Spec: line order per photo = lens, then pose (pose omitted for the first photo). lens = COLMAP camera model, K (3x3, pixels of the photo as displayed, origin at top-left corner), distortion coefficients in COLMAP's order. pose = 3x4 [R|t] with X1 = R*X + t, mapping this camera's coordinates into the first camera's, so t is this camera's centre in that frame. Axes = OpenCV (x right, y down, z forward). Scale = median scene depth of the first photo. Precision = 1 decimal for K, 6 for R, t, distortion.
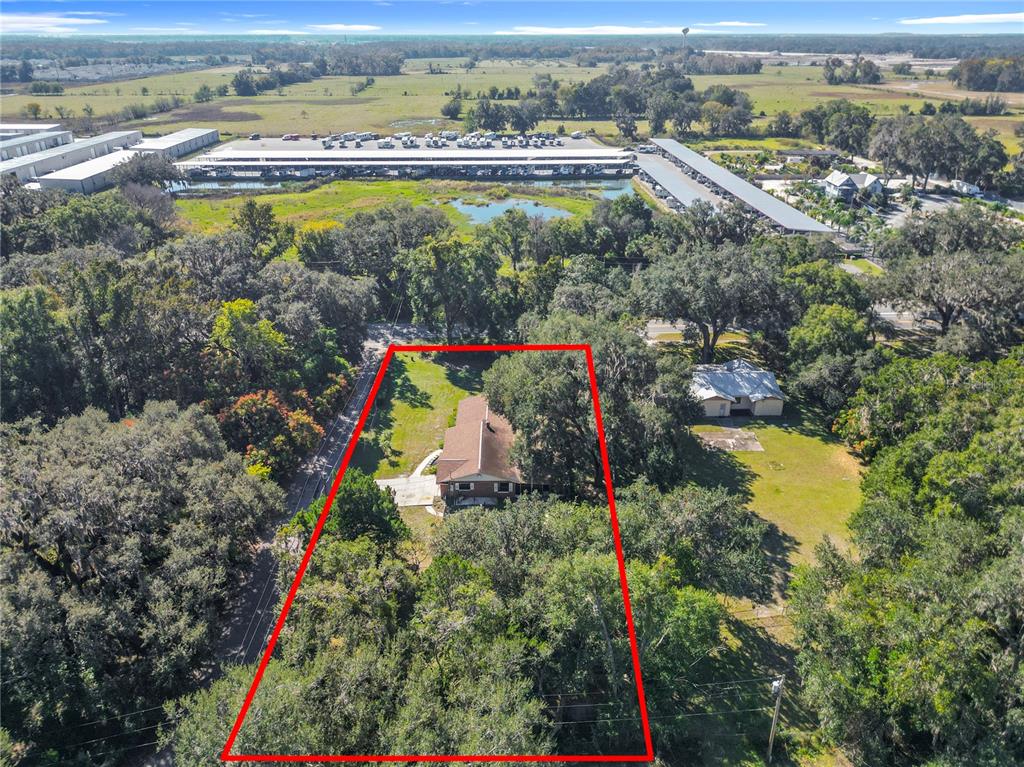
lens RADIAL K [[722.8, 0, 507.9], [0, 722.8, 397.0], [0, 0, 1]] dist [0.047349, -0.058934]
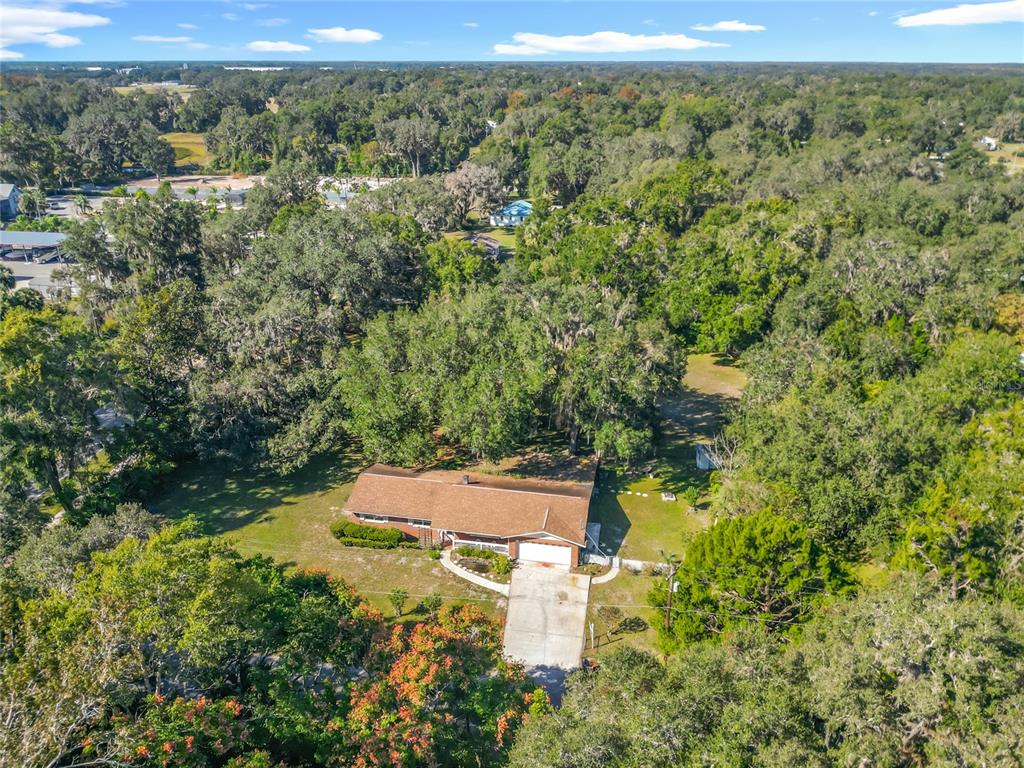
lens RADIAL K [[746.2, 0, 507.6], [0, 746.2, 393.4], [0, 0, 1]] dist [0.032457, -0.037640]
pose [[0.201539, -0.398632, 0.894692, -0.196904], [0.438032, 0.853685, 0.281690, -0.068240], [-0.876077, 0.335132, 0.346665, 0.214385]]
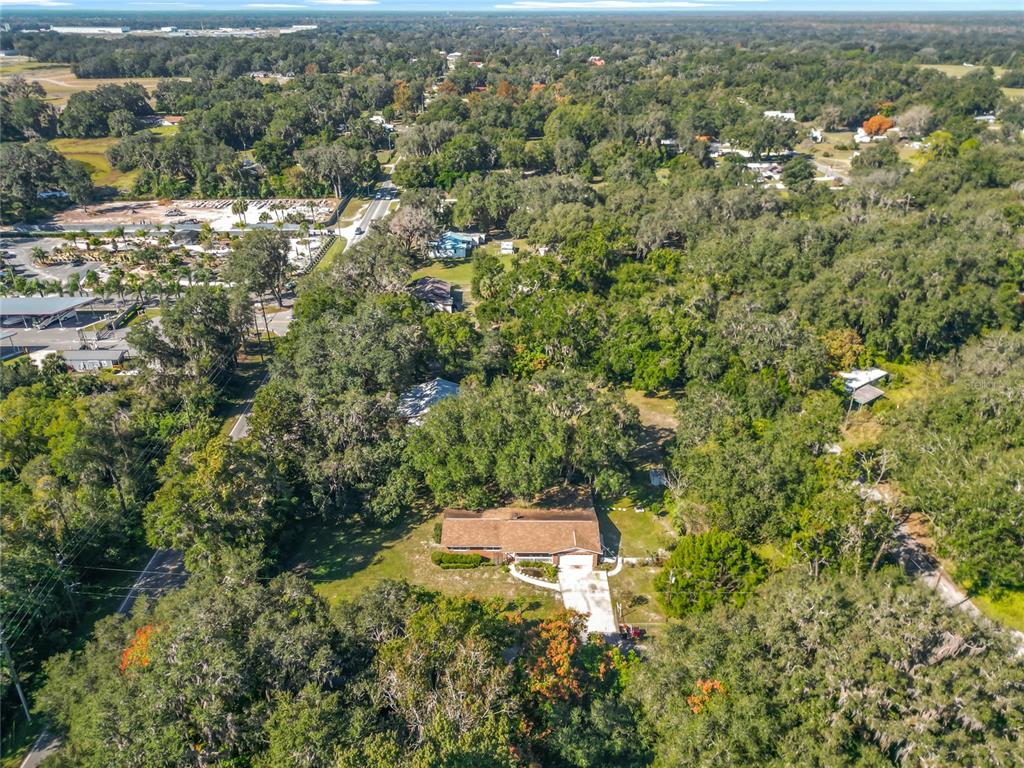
lens RADIAL K [[727.9, 0, 503.9], [0, 727.9, 381.1], [0, 0, 1]] dist [0.064730, -0.063397]
pose [[0.027665, -0.449978, 0.892611, -0.280041], [0.452559, 0.801836, 0.390191, -0.171005], [-0.891305, 0.393164, 0.225824, 0.216677]]
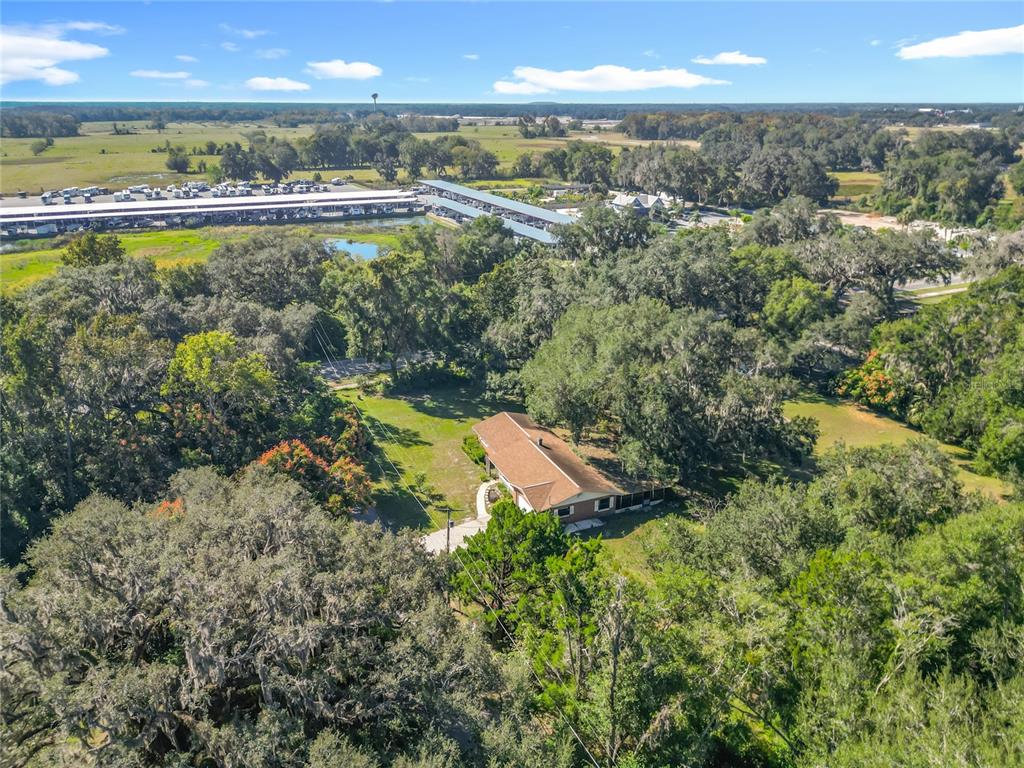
lens RADIAL K [[722.8, 0, 507.9], [0, 722.8, 397.5], [0, 0, 1]] dist [0.047349, -0.058934]
pose [[0.921362, -0.145579, 0.360415, -0.114291], [0.172449, 0.984064, -0.043363, 0.005166], [-0.348359, 0.102106, 0.931784, 0.064146]]
